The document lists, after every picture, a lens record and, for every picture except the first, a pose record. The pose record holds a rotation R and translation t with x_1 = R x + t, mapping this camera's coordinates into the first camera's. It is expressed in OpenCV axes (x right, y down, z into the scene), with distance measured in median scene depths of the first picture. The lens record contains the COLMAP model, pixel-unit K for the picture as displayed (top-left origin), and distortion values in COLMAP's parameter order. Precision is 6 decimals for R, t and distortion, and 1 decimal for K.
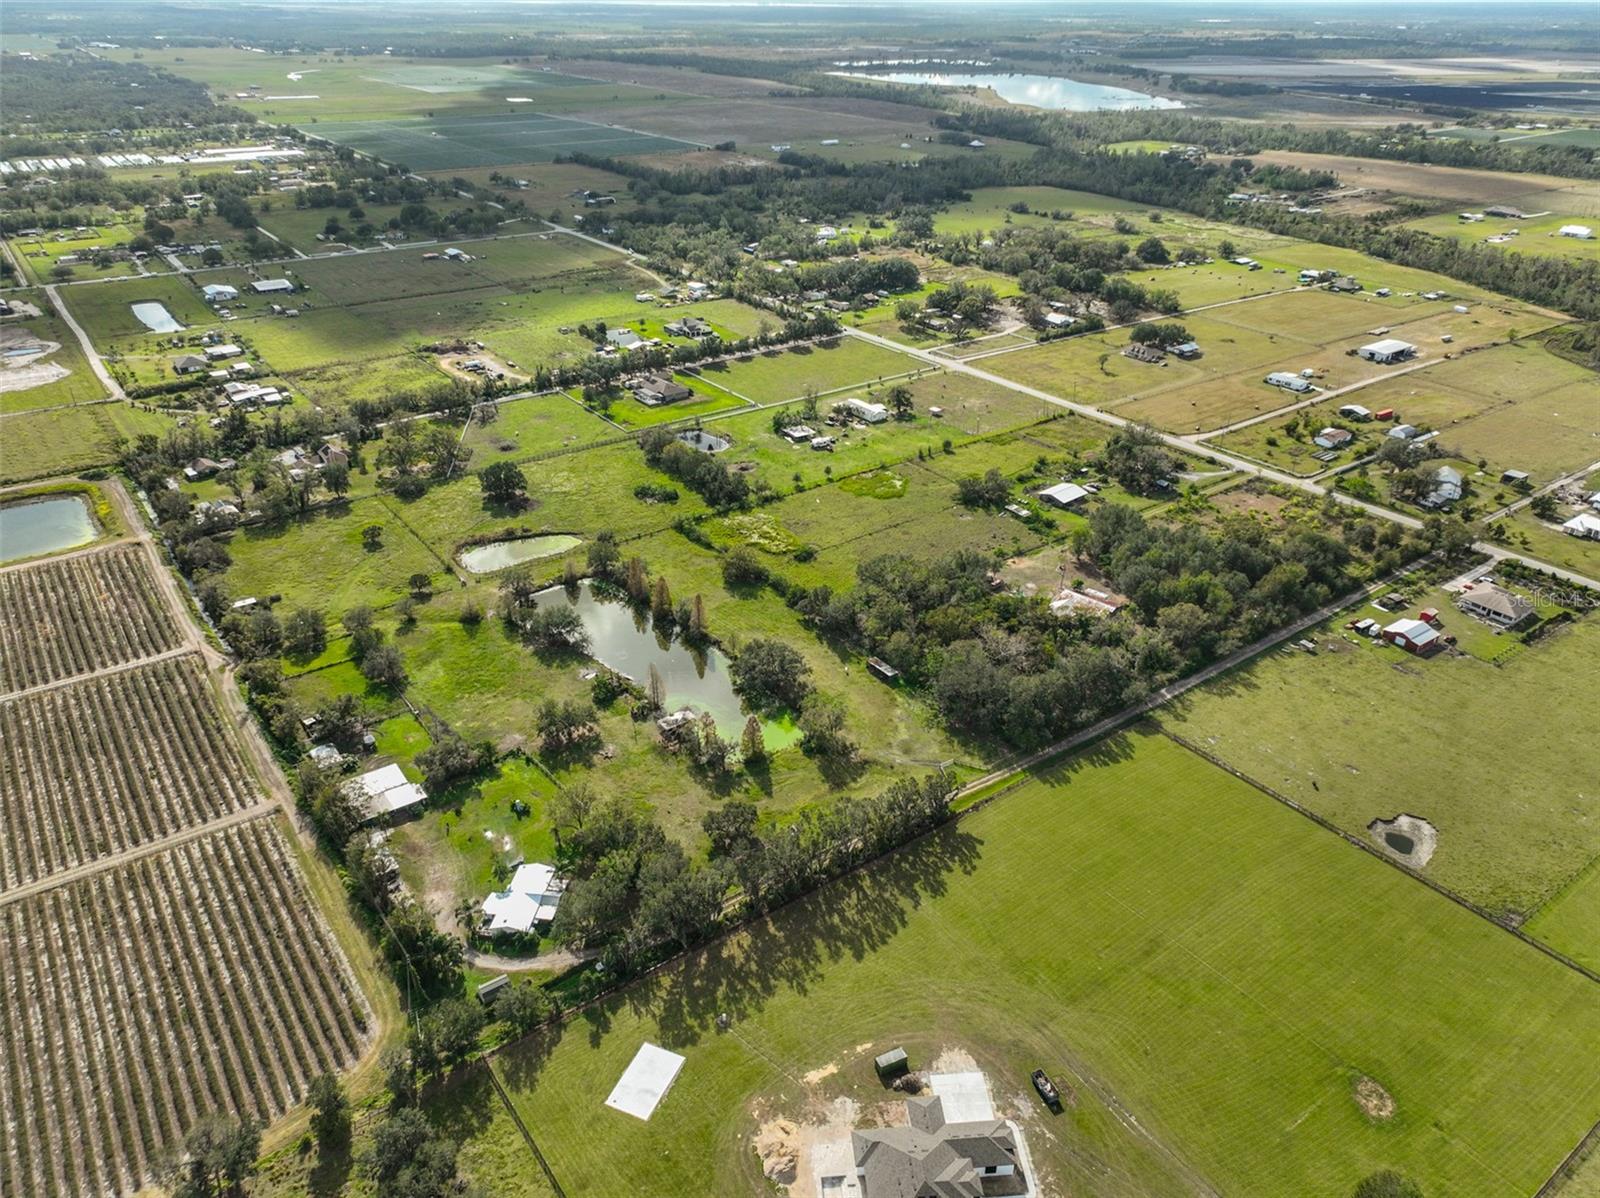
lens RADIAL K [[1113.0, 0, 807.0], [0, 1113.0, 601.1], [0, 0, 1]] dist [-0.004549, 0.022695]
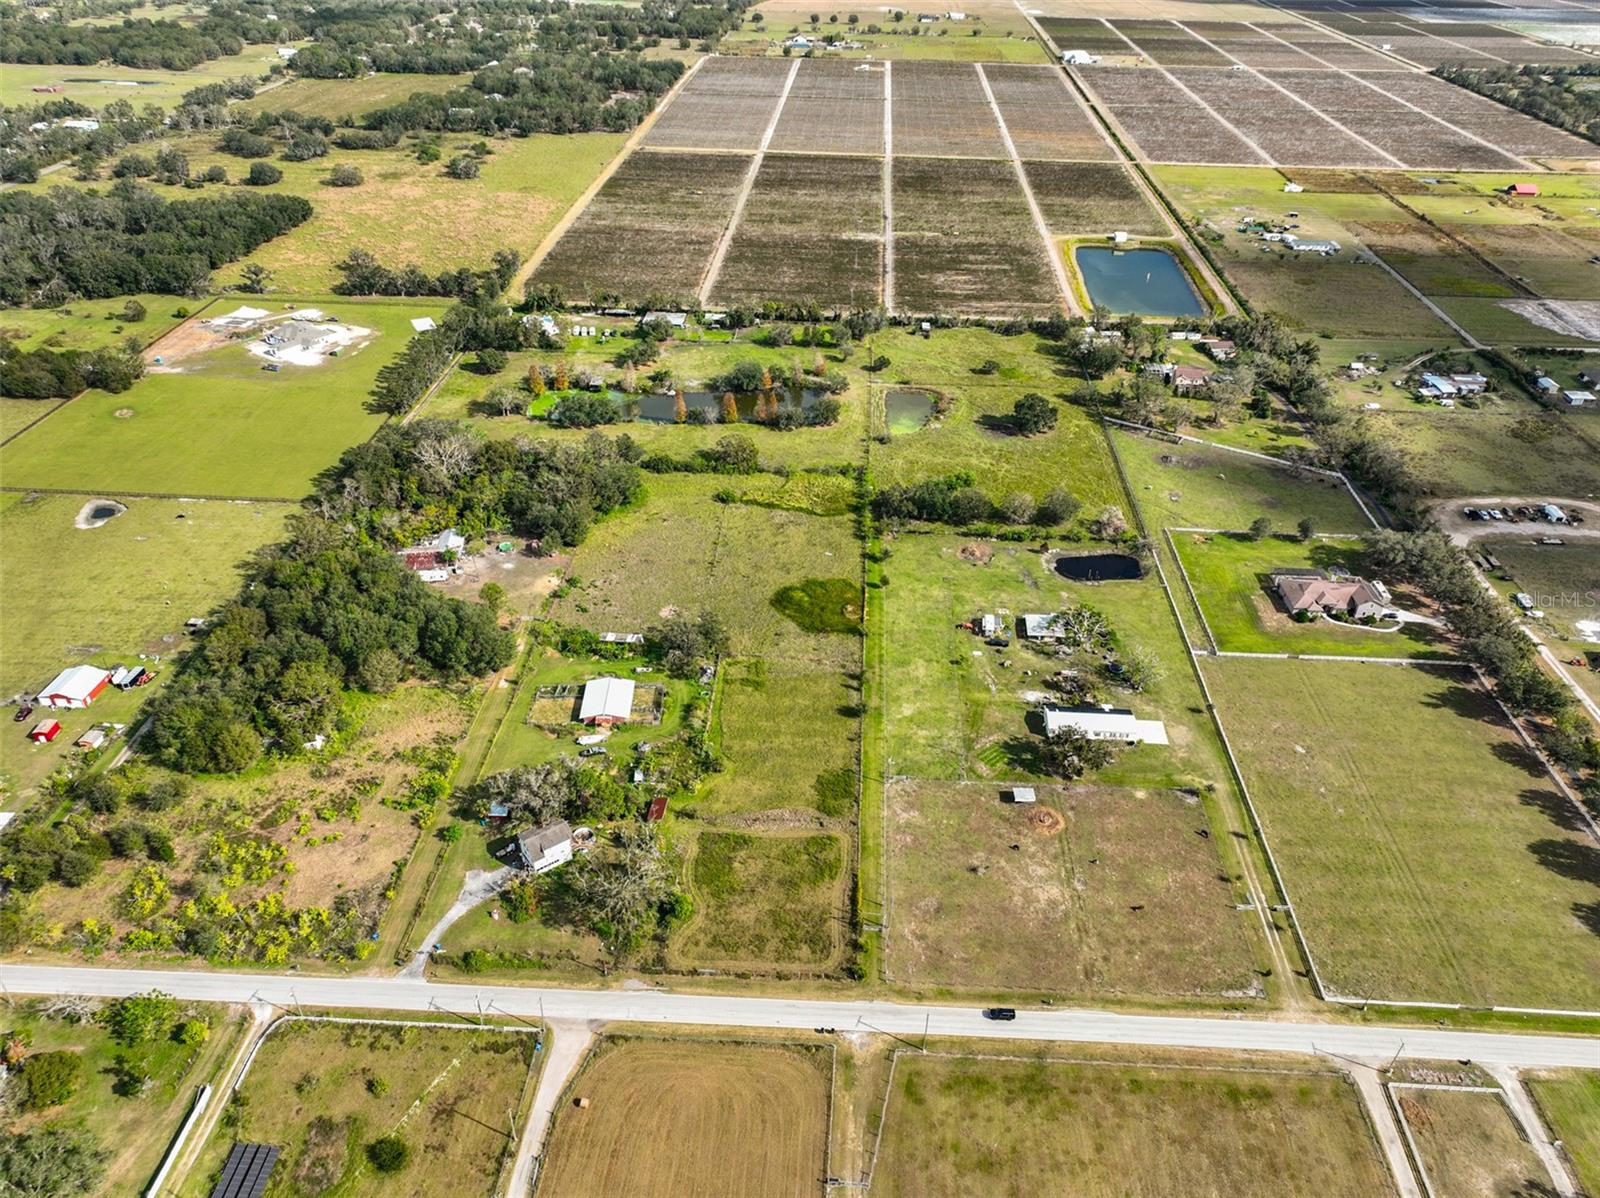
lens RADIAL K [[1113.0, 0, 807.0], [0, 1113.0, 601.1], [0, 0, 1]] dist [-0.004549, 0.022695]
pose [[-0.635644, 0.418072, -0.648978, 0.574945], [-0.390784, 0.550743, 0.737543, -0.680651], [0.665766, 0.722425, -0.186700, 1.197160]]
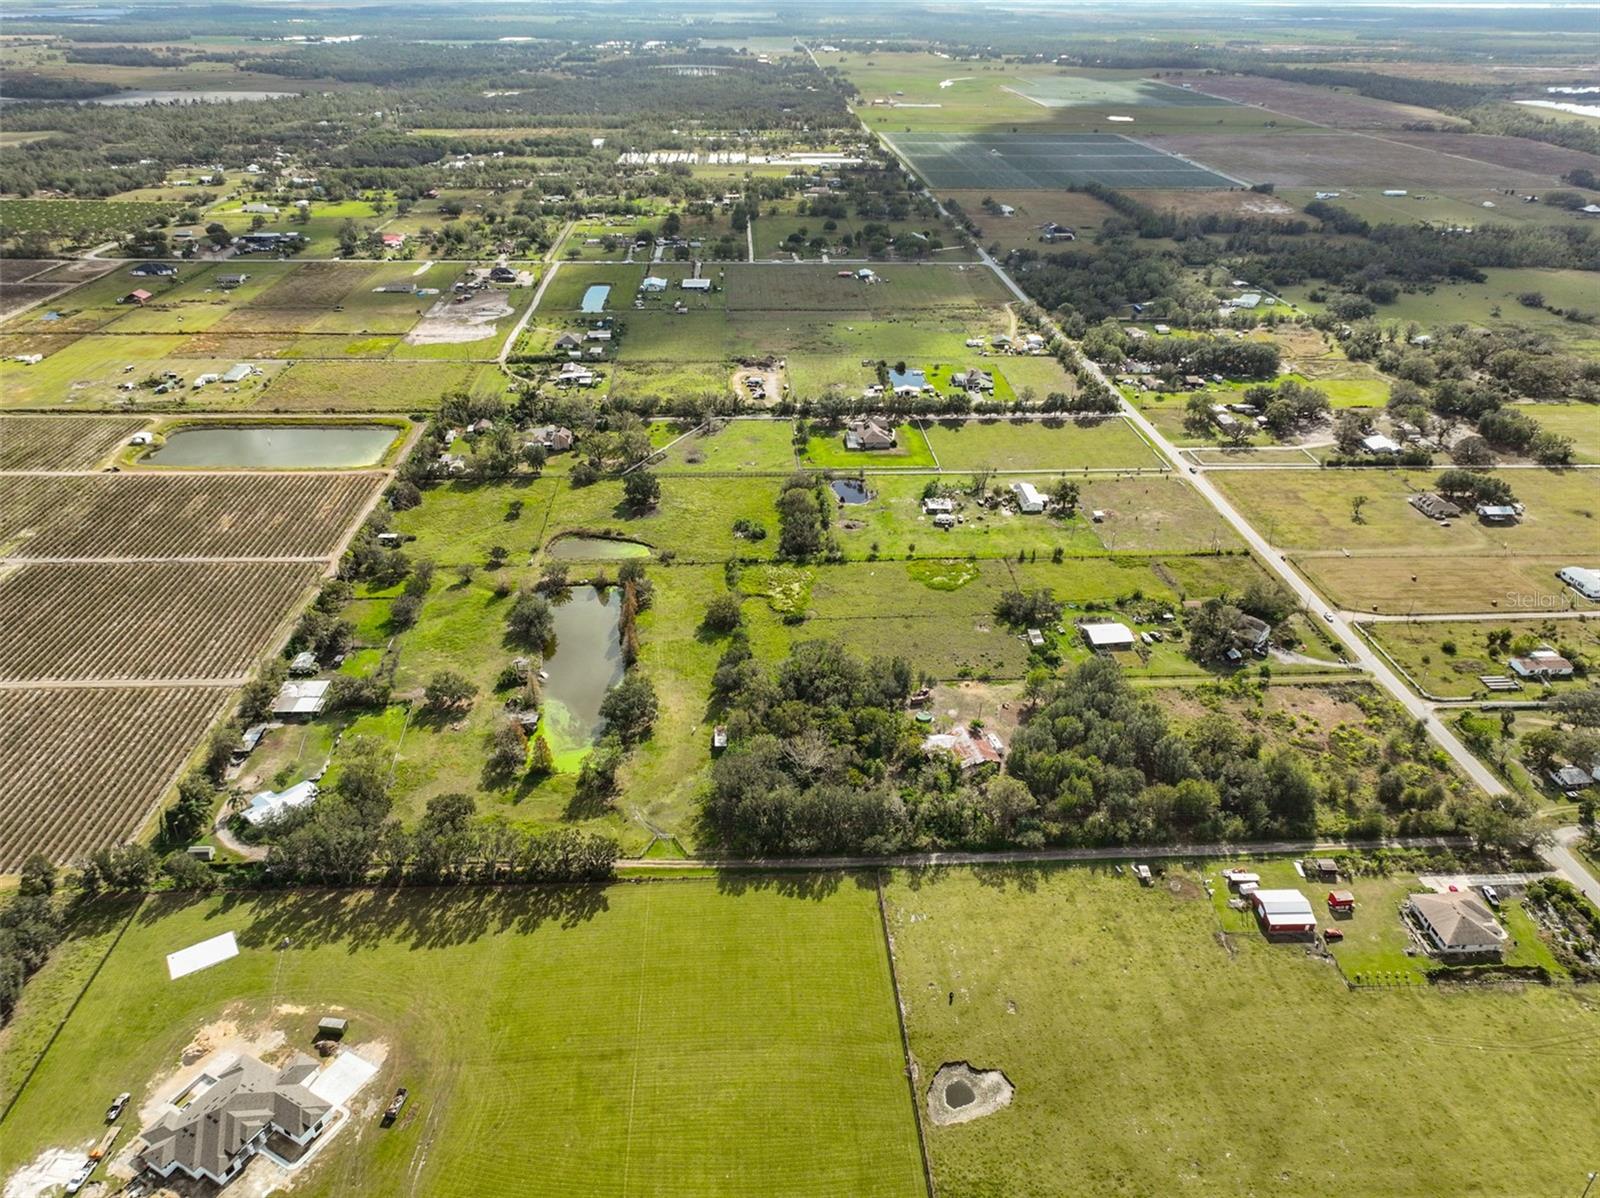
lens RADIAL K [[1089.4, 0, 806.4], [0, 1089.4, 640.0], [0, 0, 1]] dist [-0.003512, 0.018402]
pose [[0.837004, 0.283860, -0.467811, 0.459757], [-0.266806, 0.958122, 0.104005, -0.123030], [0.477743, 0.037762, 0.877688, 0.090113]]
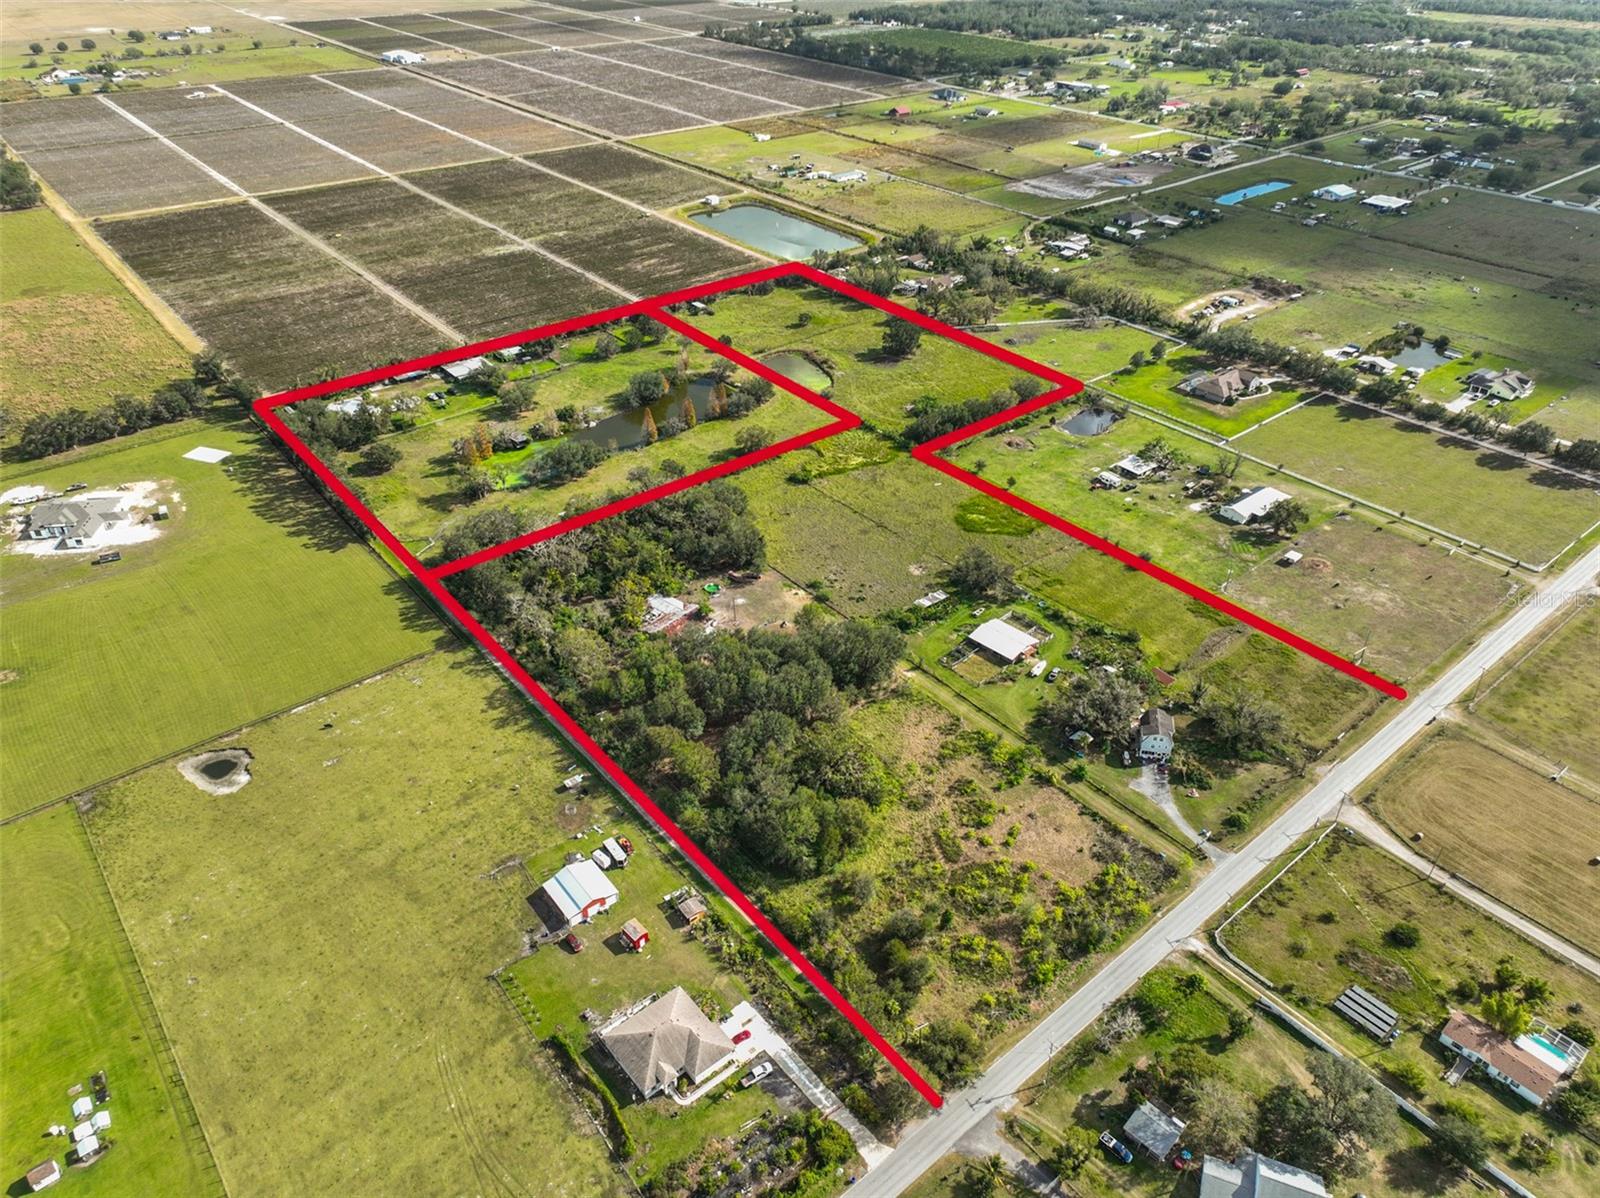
lens RADIAL K [[1113.0, 0, 807.0], [0, 1113.0, 601.1], [0, 0, 1]] dist [-0.004549, 0.022695]
pose [[0.052918, 0.552176, -0.832047, 0.828069], [-0.483816, 0.743068, 0.462355, -0.395415], [0.873568, 0.378091, 0.306473, 0.684526]]
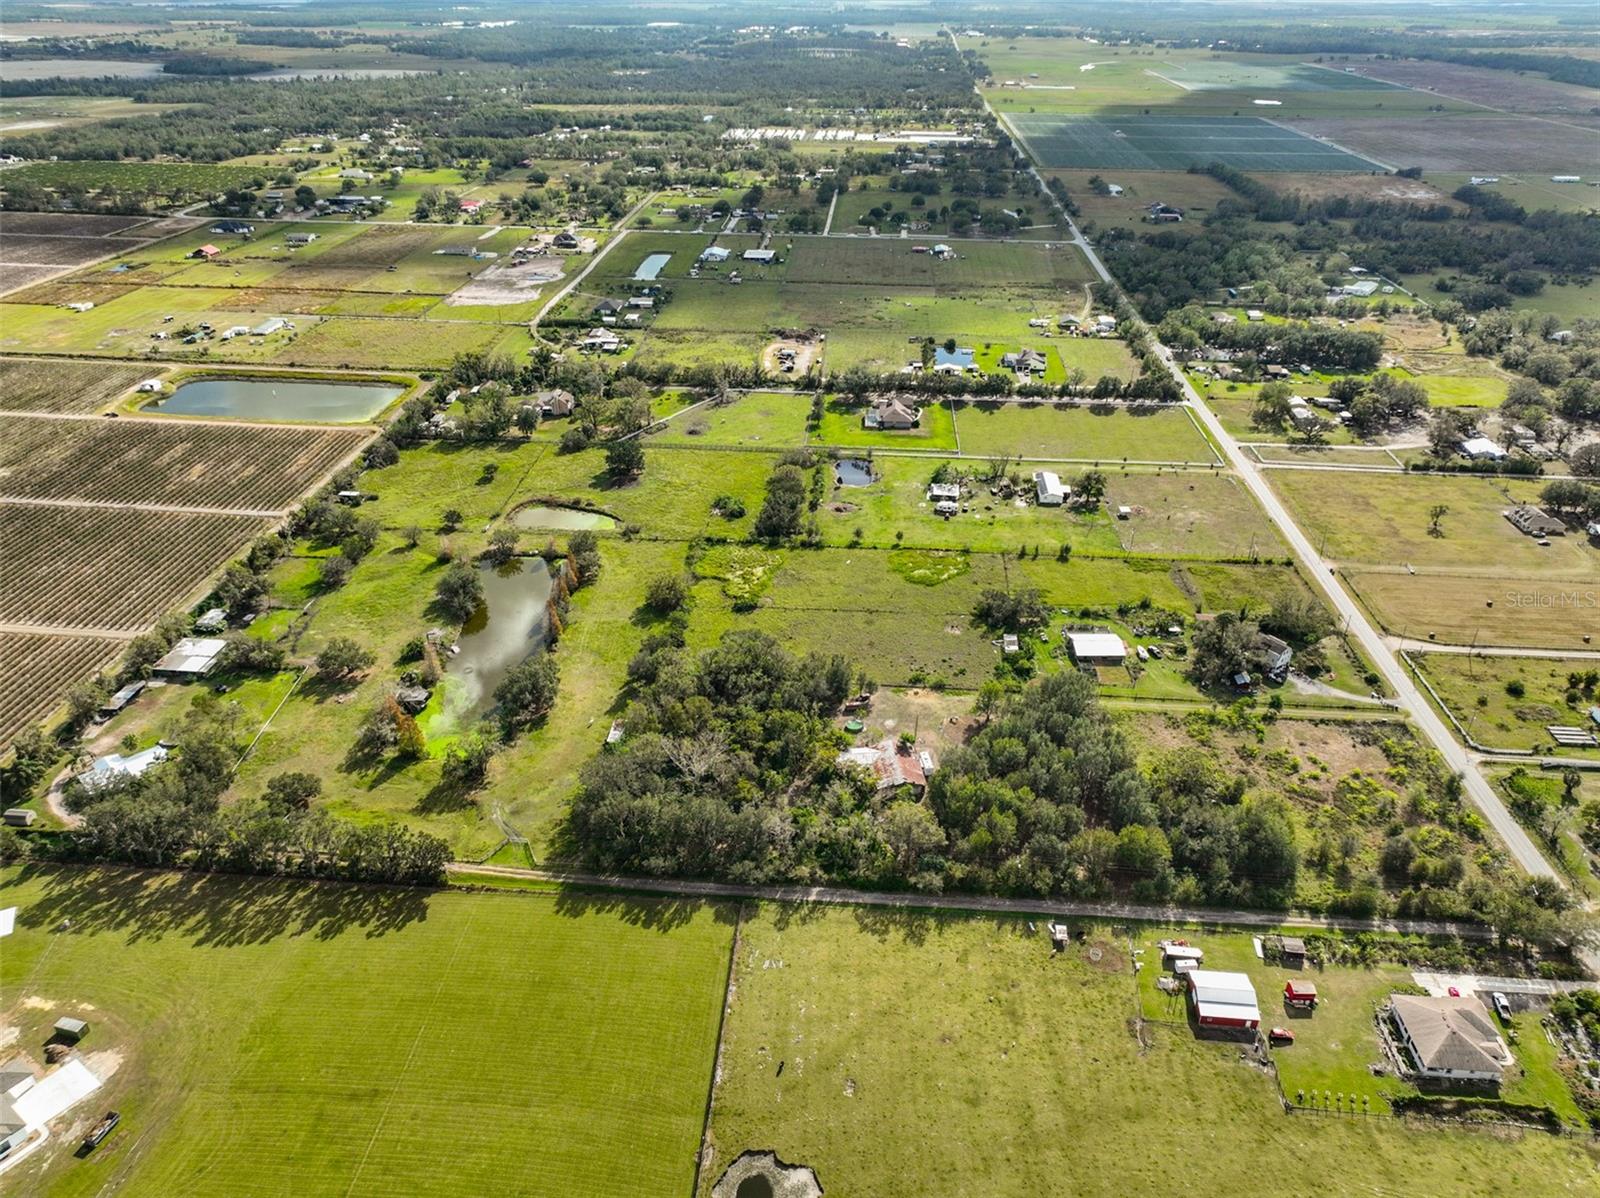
lens RADIAL K [[1089.4, 0, 806.4], [0, 1089.4, 640.0], [0, 0, 1]] dist [-0.003512, 0.018402]
pose [[0.759813, 0.338280, -0.555203, 0.520698], [-0.314246, 0.938680, 0.141874, -0.150362], [0.569151, 0.066673, 0.819525, 0.249889]]
